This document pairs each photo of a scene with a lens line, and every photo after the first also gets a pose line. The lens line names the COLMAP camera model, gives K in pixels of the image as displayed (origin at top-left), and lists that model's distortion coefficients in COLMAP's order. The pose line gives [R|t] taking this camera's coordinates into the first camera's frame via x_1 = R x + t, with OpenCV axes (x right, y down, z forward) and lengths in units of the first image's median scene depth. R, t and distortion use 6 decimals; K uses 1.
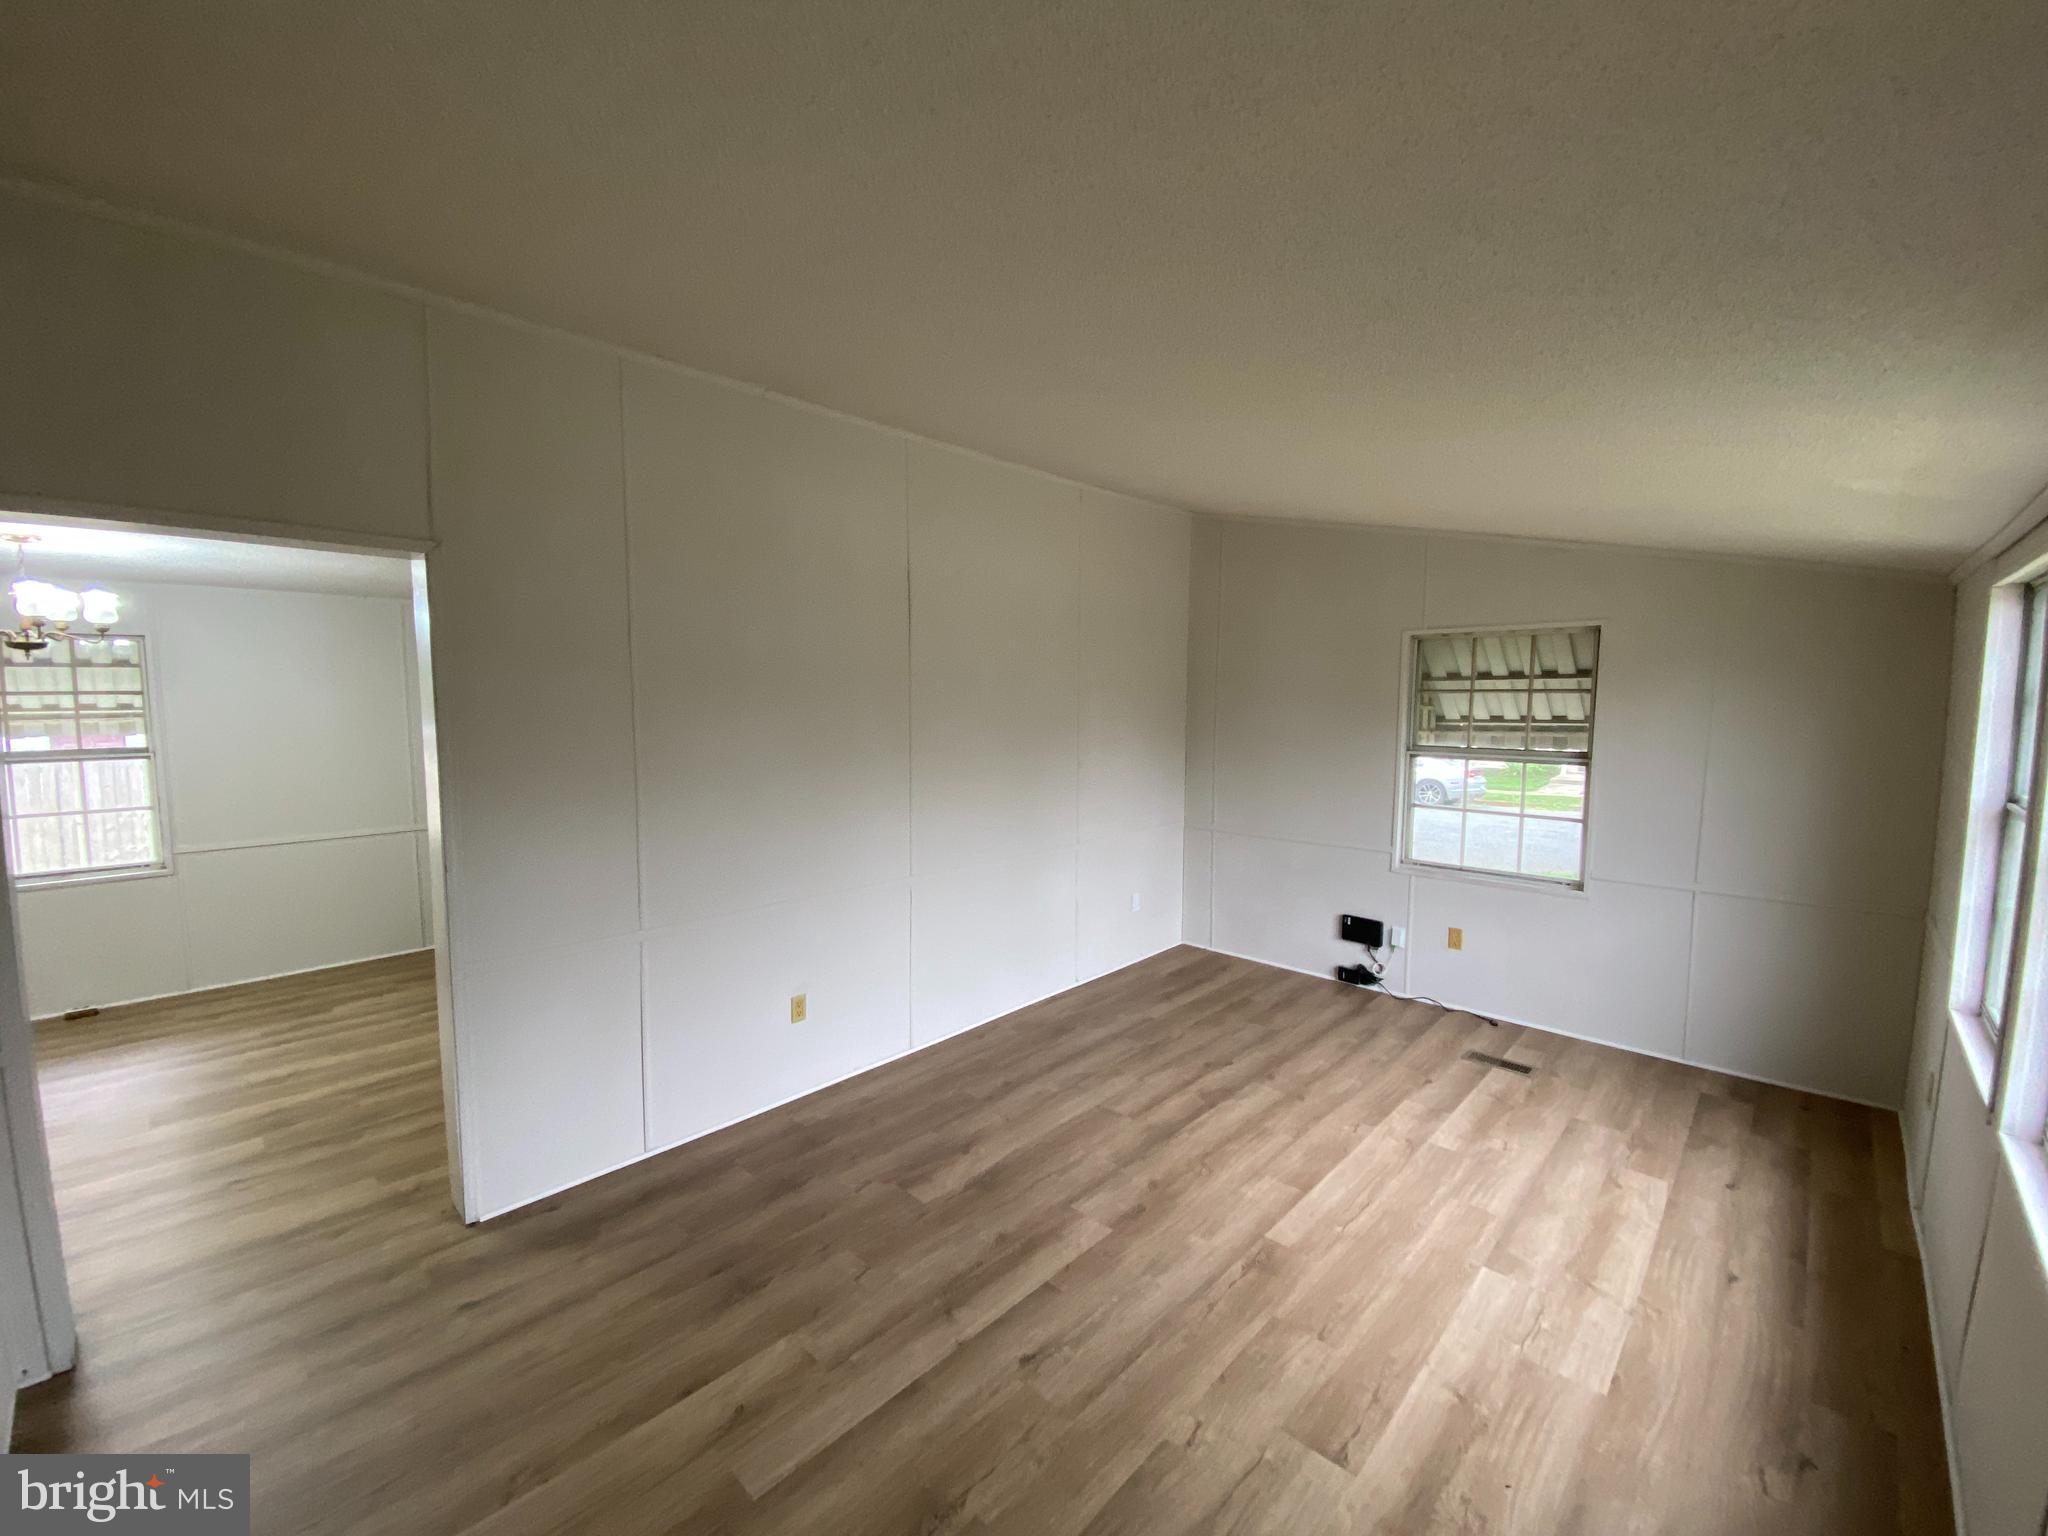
lens RADIAL K [[836.7, 0, 1005.9], [0, 836.7, 765.6], [0, 0, 1]] dist [0.012615, -0.013997]
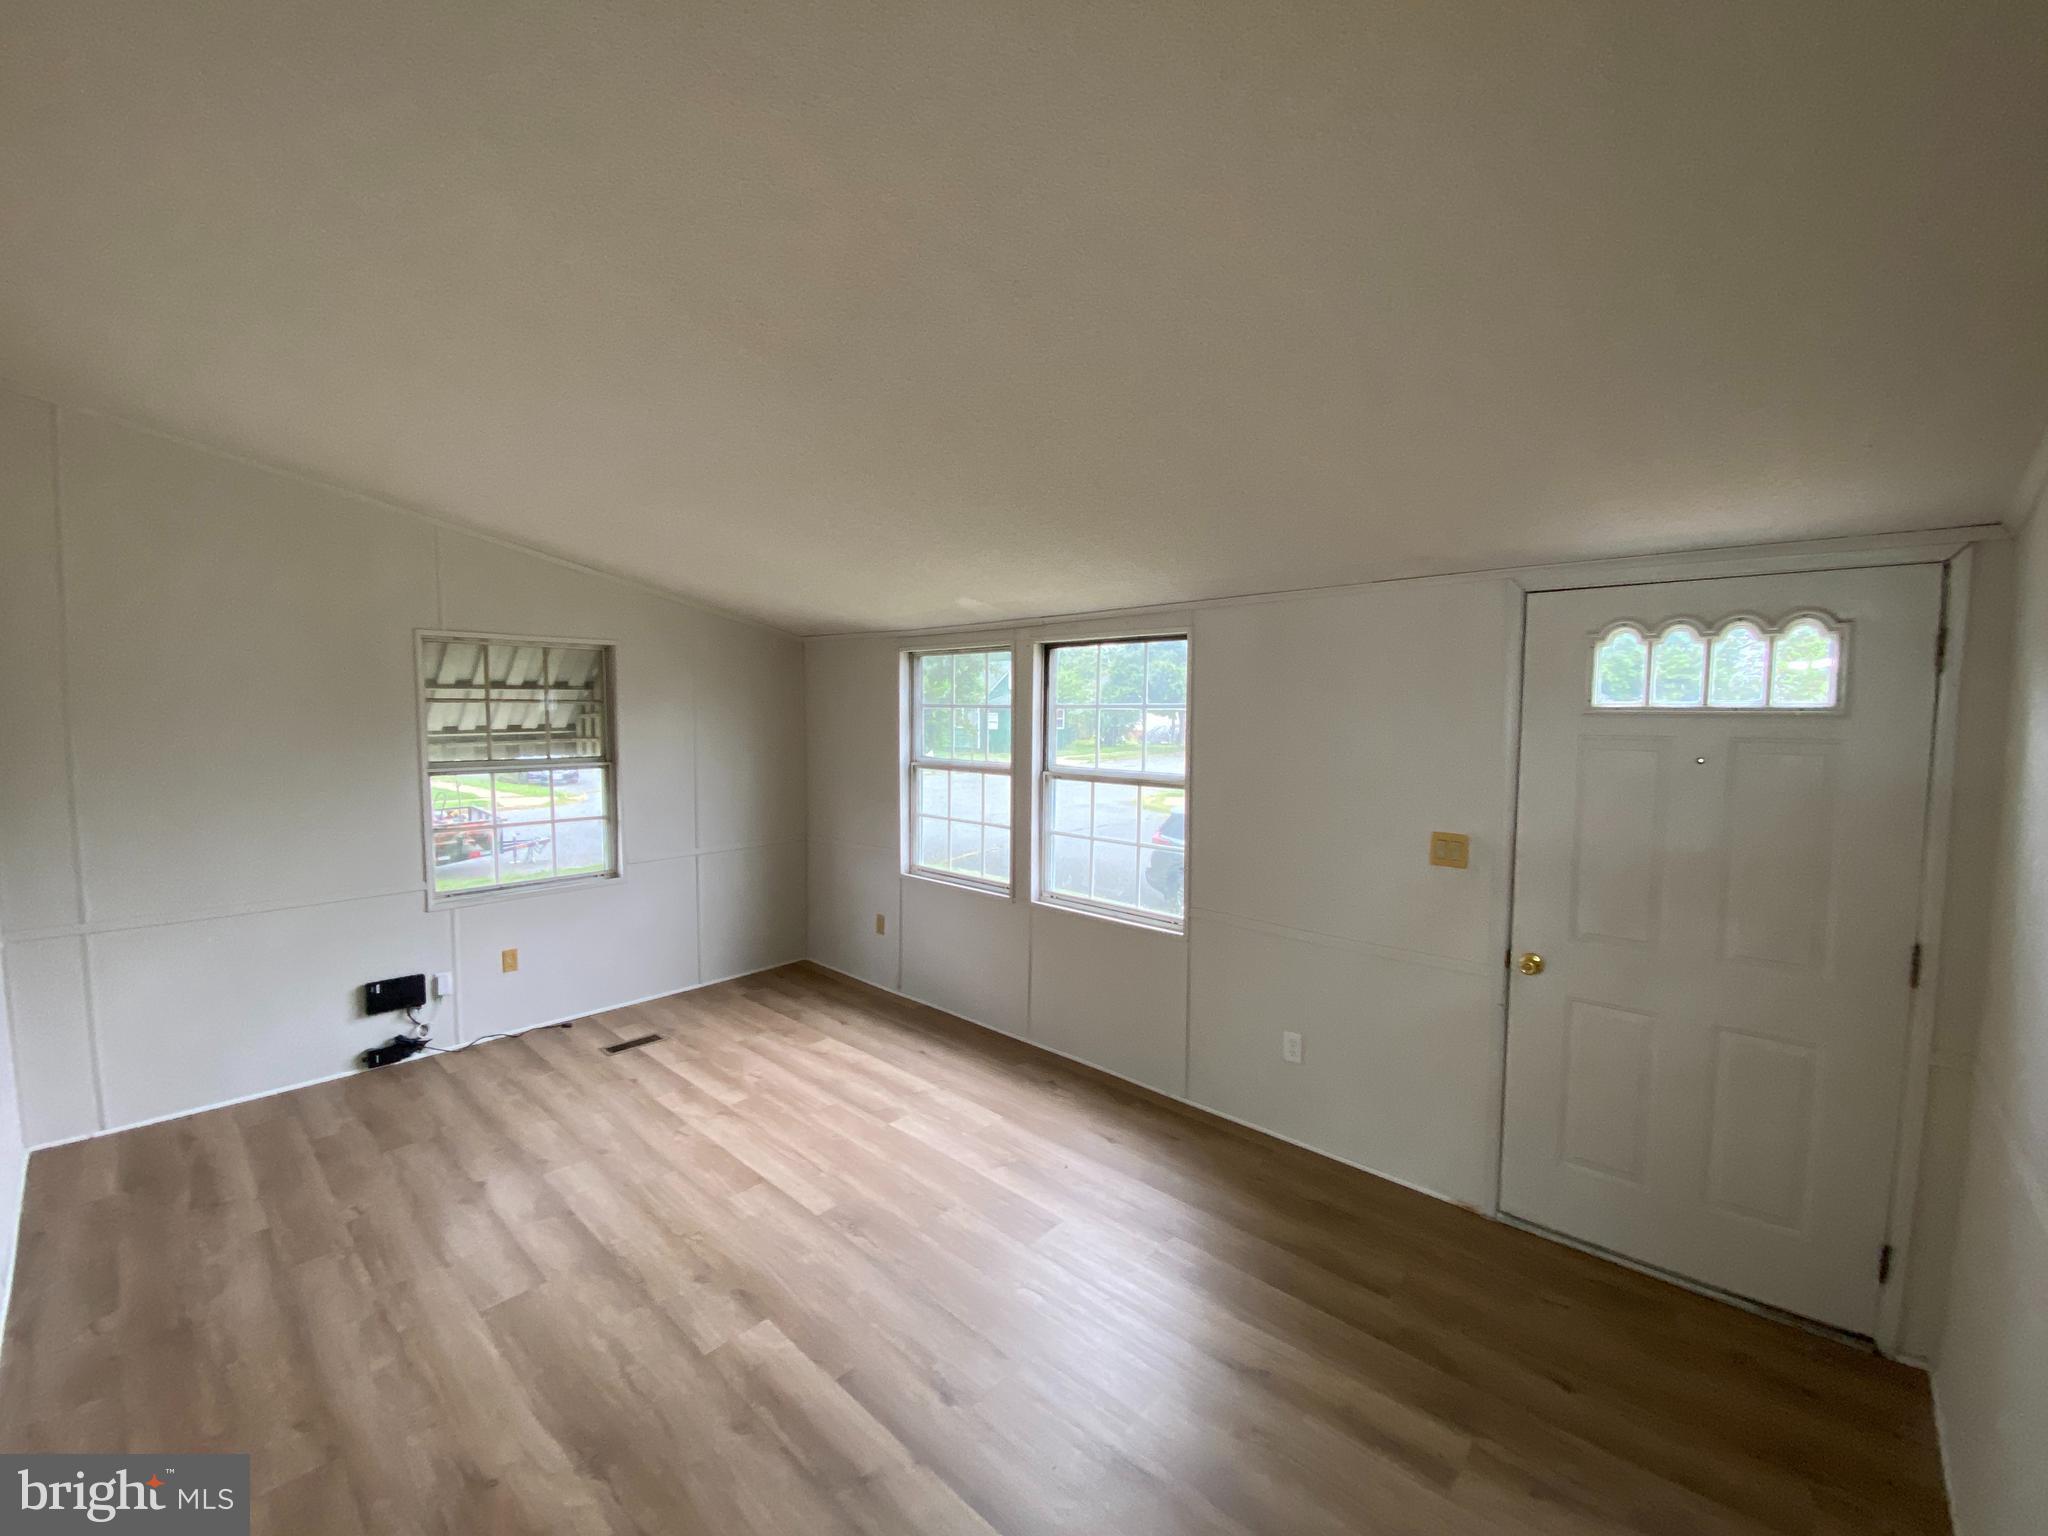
lens RADIAL K [[836.7, 0, 1040.7], [0, 836.7, 780.0], [0, 0, 1]] dist [0.012615, -0.013997]
pose [[-0.033226, -0.089068, 0.995471, -0.637648], [0.080252, 0.992567, 0.091487, -0.055779], [-0.996221, 0.082928, -0.025831, 0.627489]]
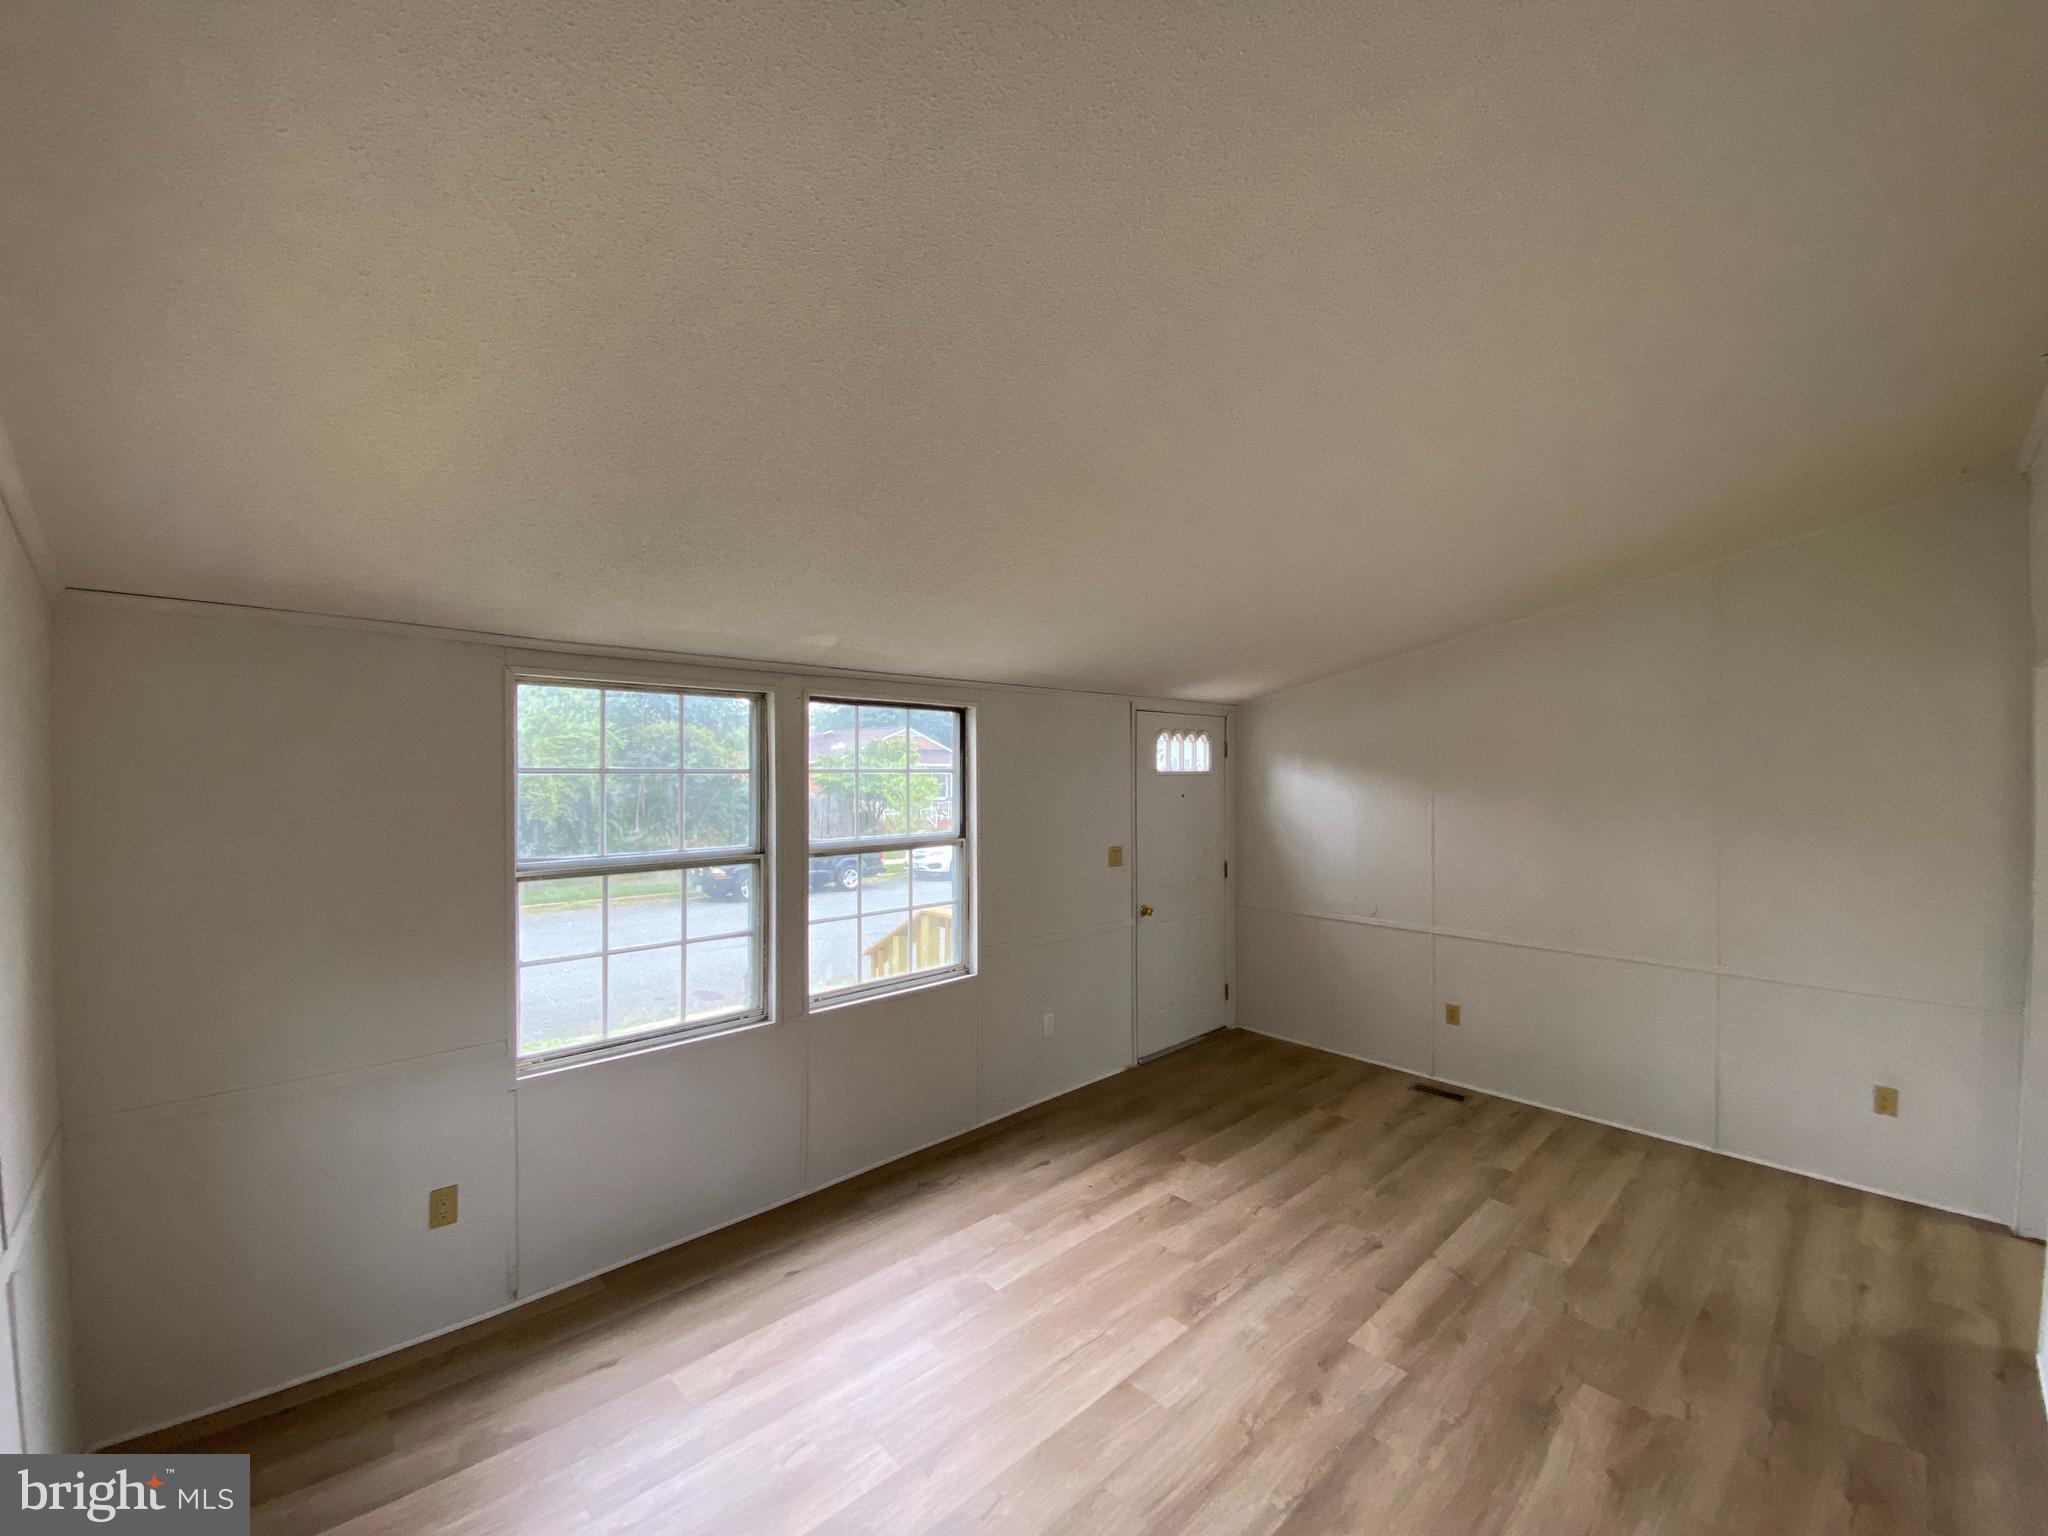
lens RADIAL K [[836.7, 0, 1011.0], [0, 836.7, 755.3], [0, 0, 1]] dist [0.012615, -0.013997]
pose [[-0.998767, -0.005542, 0.049341, 0.422802], [-0.001823, 0.997174, 0.075109, -0.164885], [-0.049618, 0.074926, -0.995954, 1.739817]]
